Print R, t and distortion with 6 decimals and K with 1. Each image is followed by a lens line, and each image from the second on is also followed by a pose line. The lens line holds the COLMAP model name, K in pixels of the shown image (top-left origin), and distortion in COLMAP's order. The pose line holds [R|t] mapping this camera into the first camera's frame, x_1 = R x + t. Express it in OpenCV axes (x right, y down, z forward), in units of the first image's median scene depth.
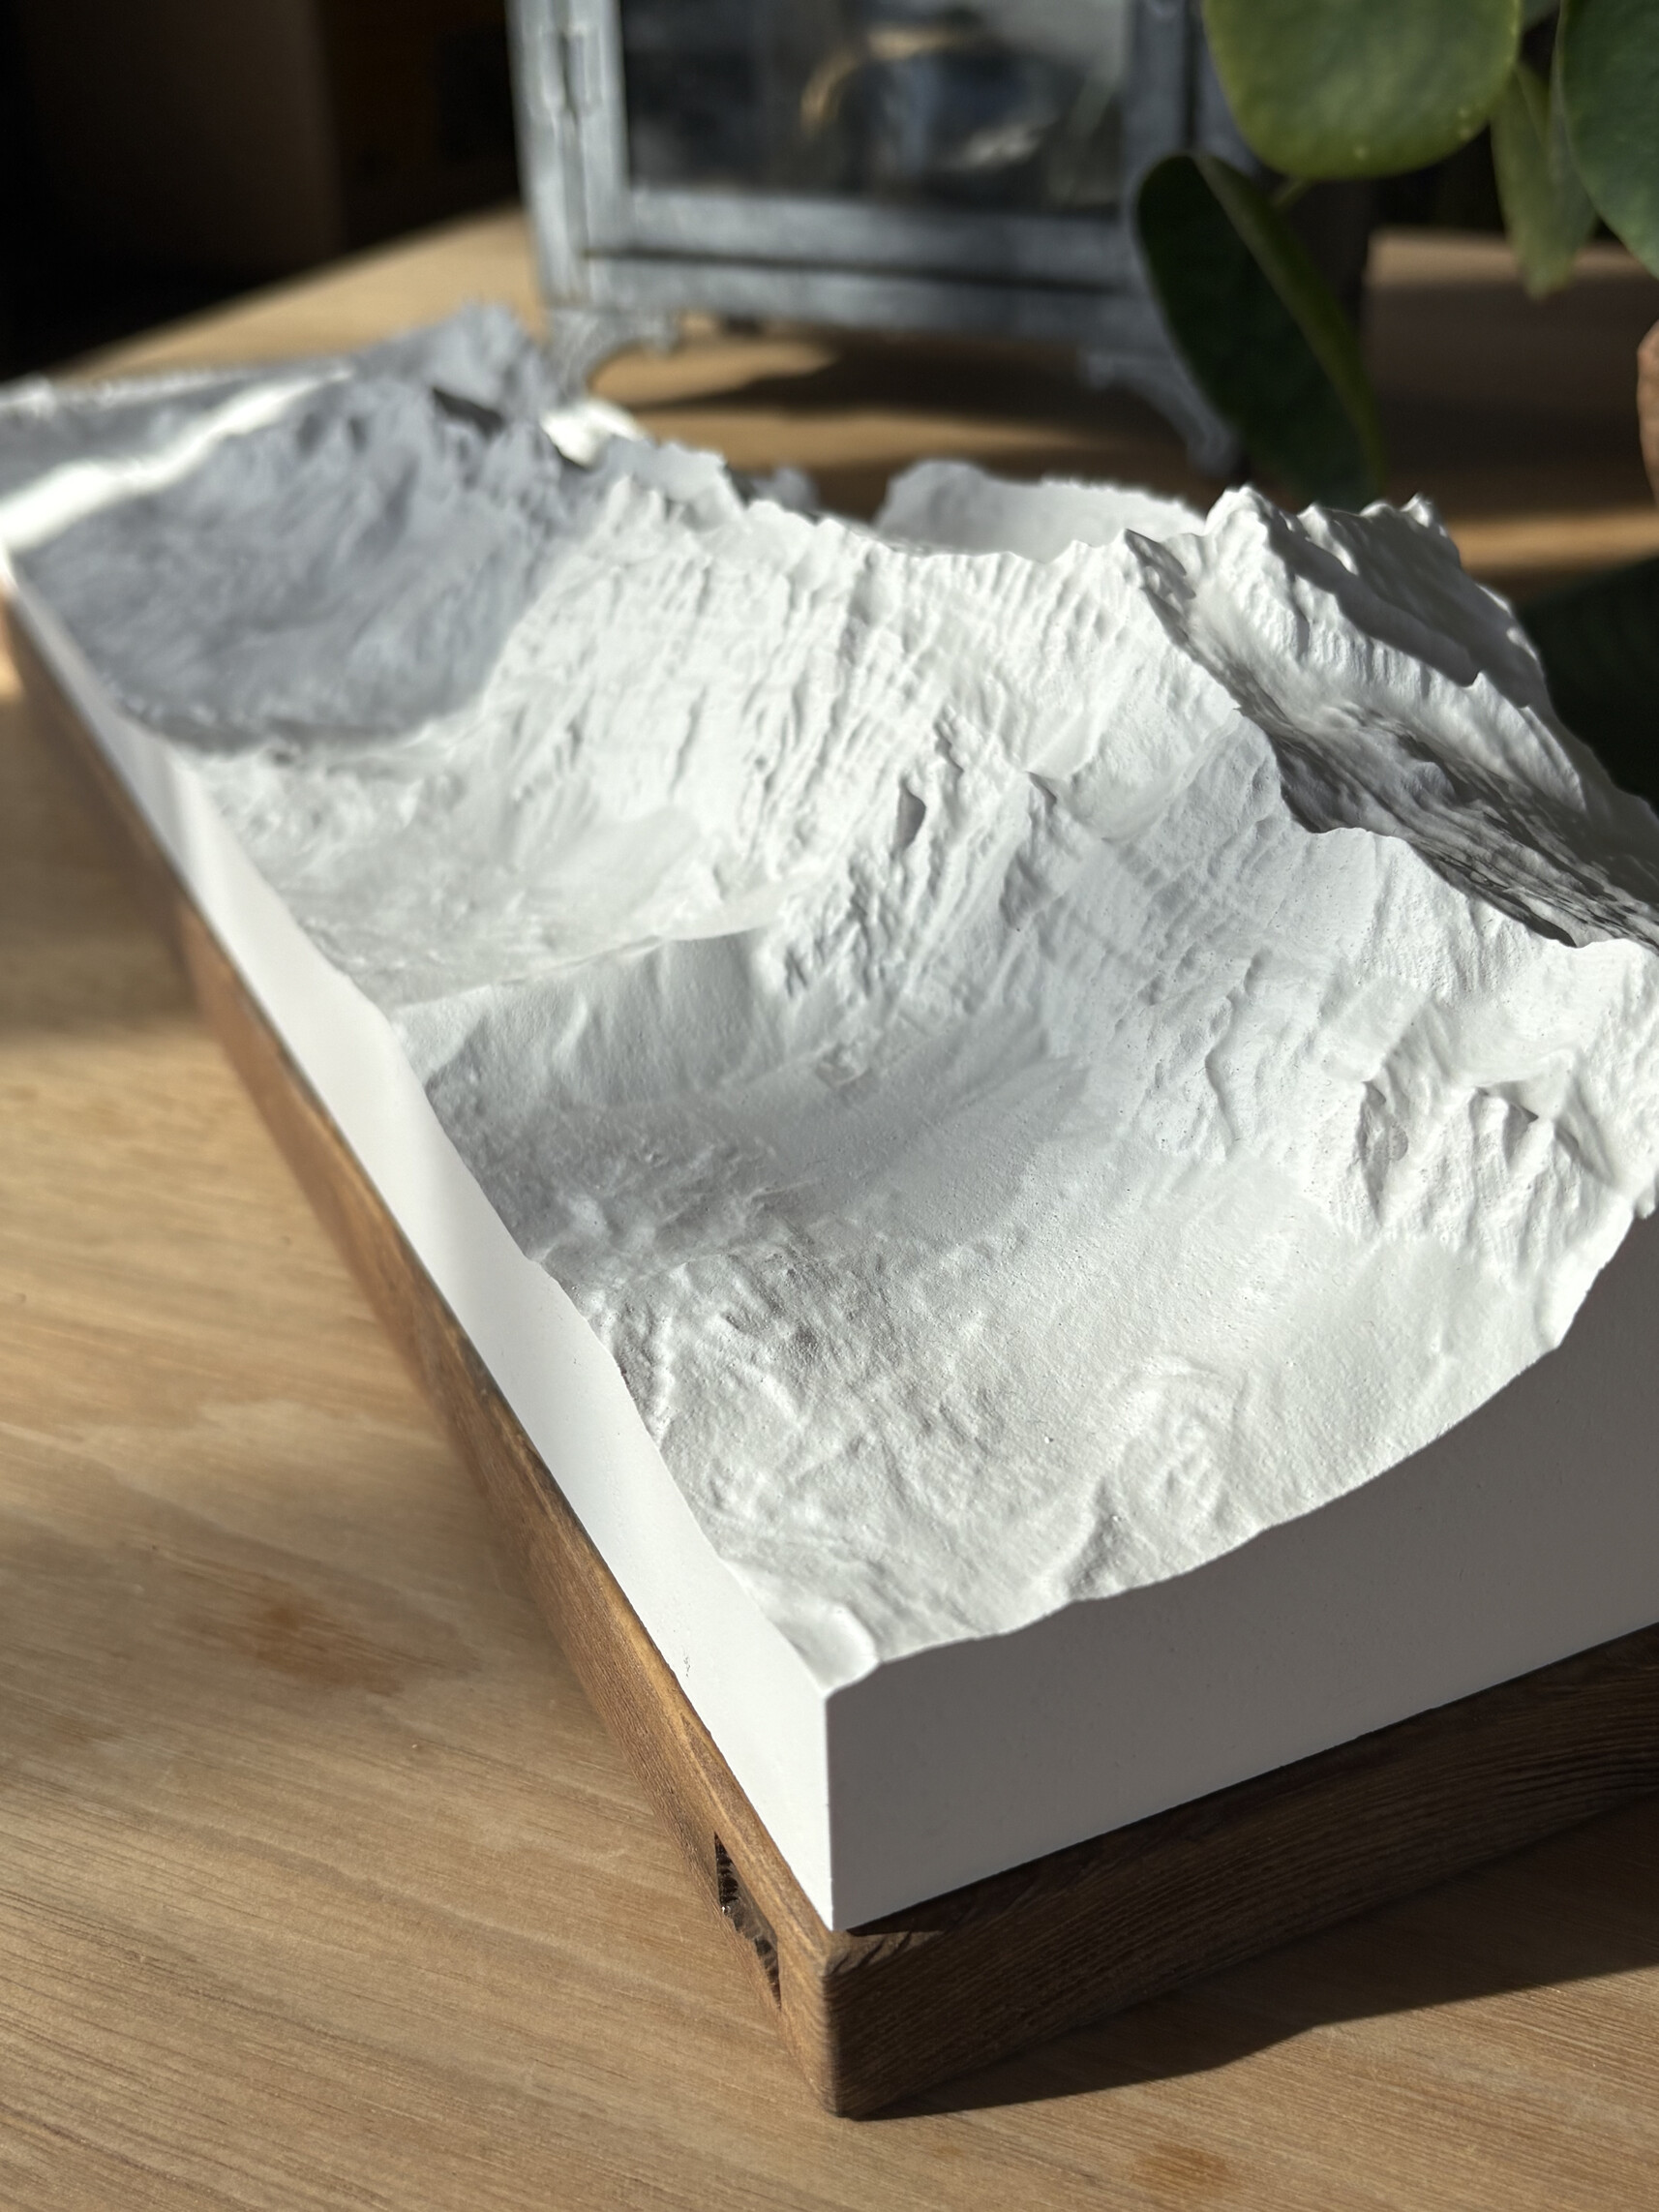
lens RADIAL K [[2560.1, 0, 797.9], [0, 2560.1, 1112.0], [0, 0, 1]] dist [0.188622, -0.760954]
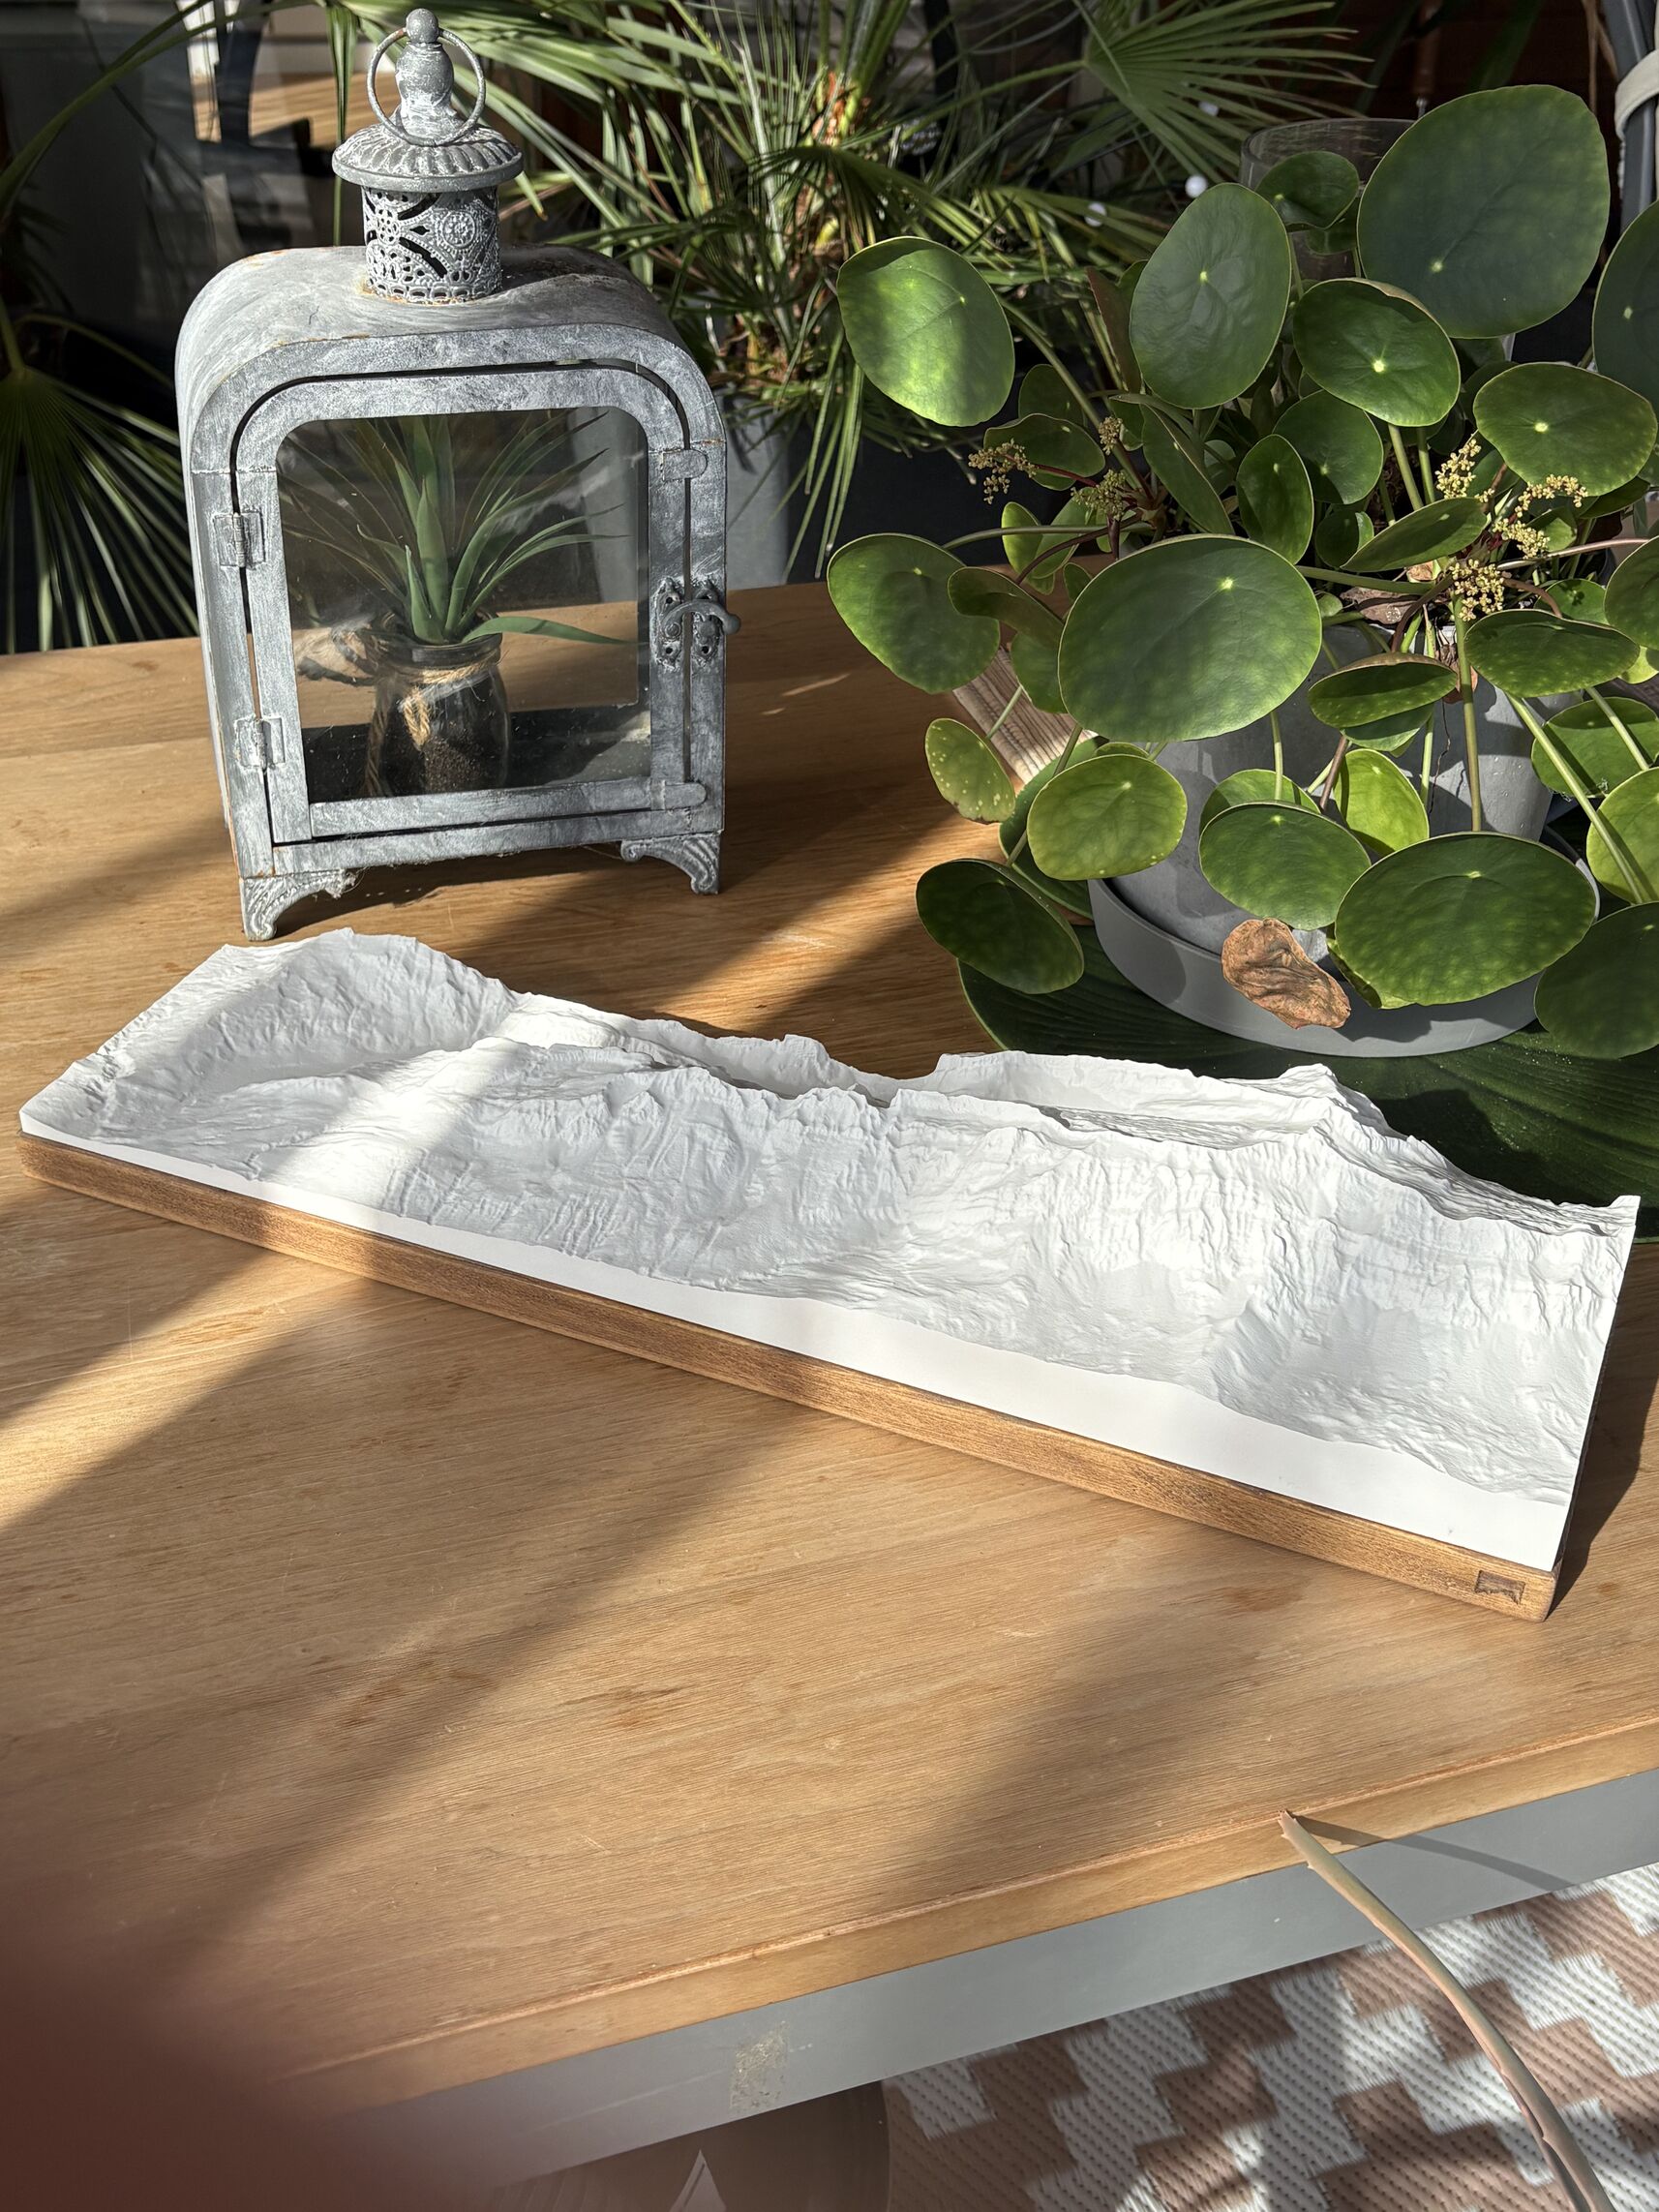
lens RADIAL K [[2556.7, 0, 829.5], [0, 2556.7, 1106.0], [0, 0, 1]] dist [0.223969, -1.017066]
pose [[0.720059, -0.341026, 0.604331, -2.095773], [0.283899, 0.939460, 0.191875, -1.000372], [-0.633179, 0.033408, 0.773284, -0.934249]]
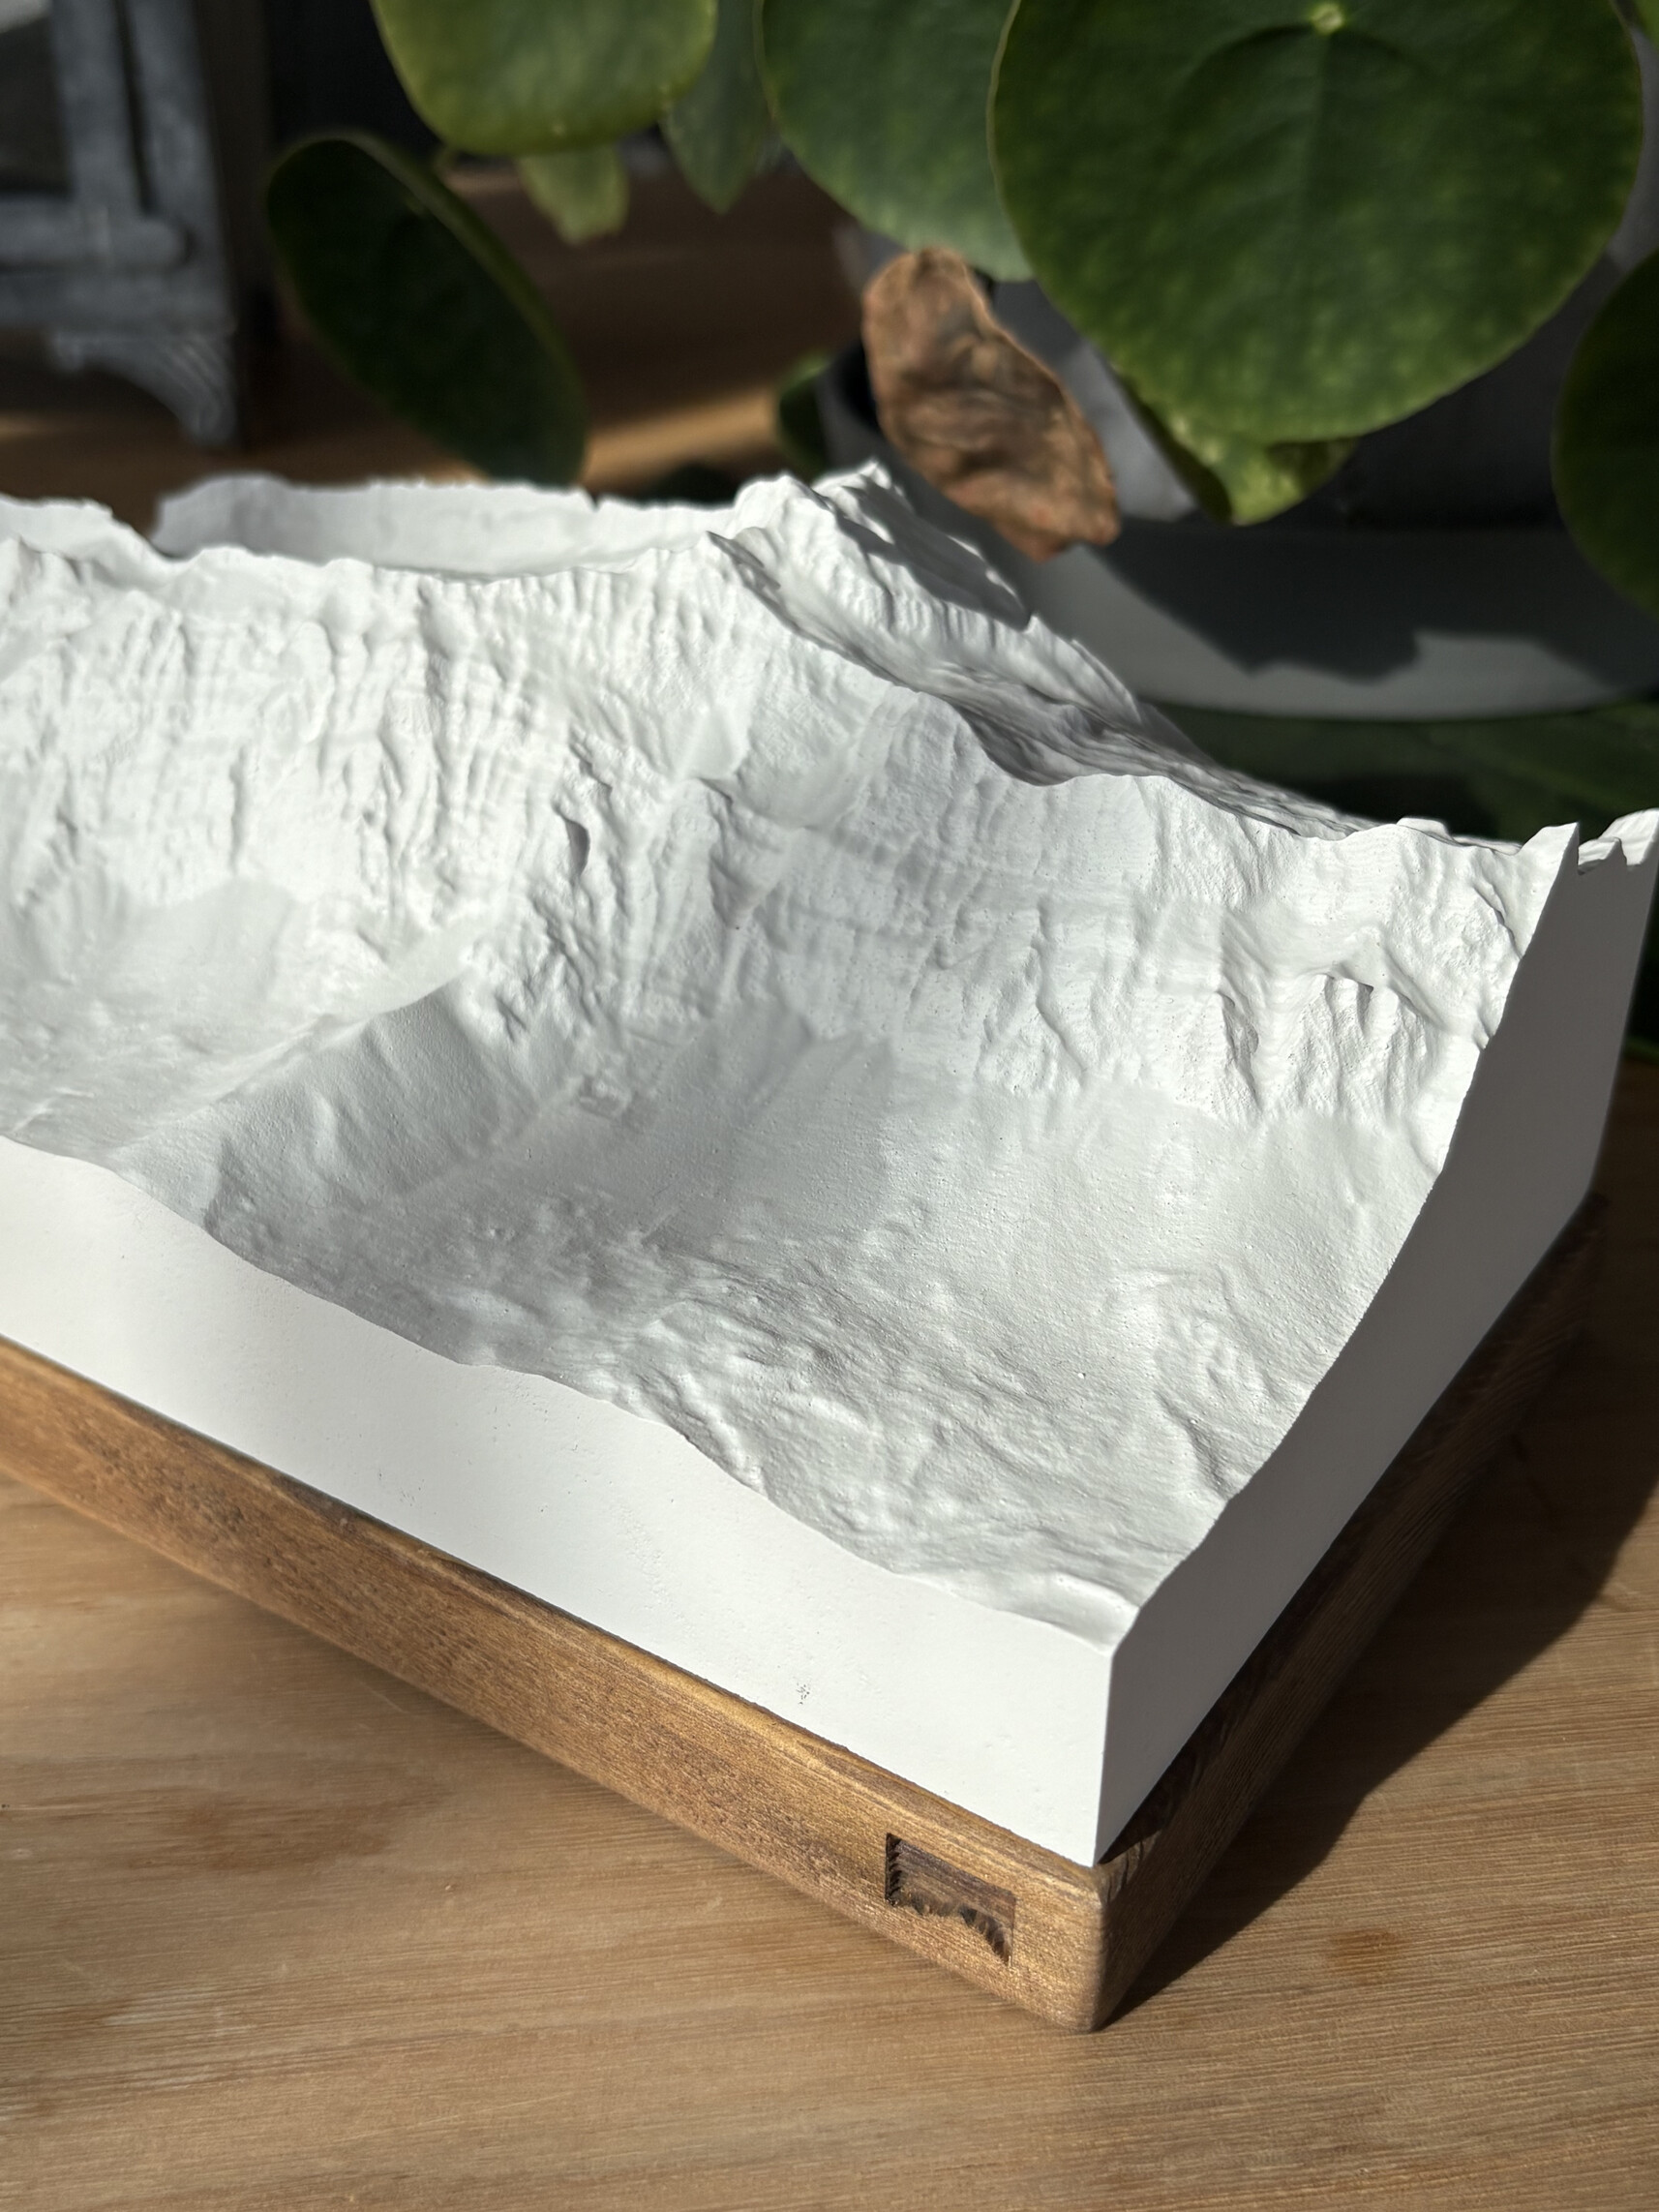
lens RADIAL K [[2556.7, 0, 829.5], [0, 2556.7, 1106.0], [0, 0, 1]] dist [0.223969, -1.017066]
pose [[0.848603, -0.244550, 0.469114, -0.392281], [0.229621, 0.969125, 0.089834, -0.087014], [-0.476600, 0.031485, 0.878556, 0.074060]]
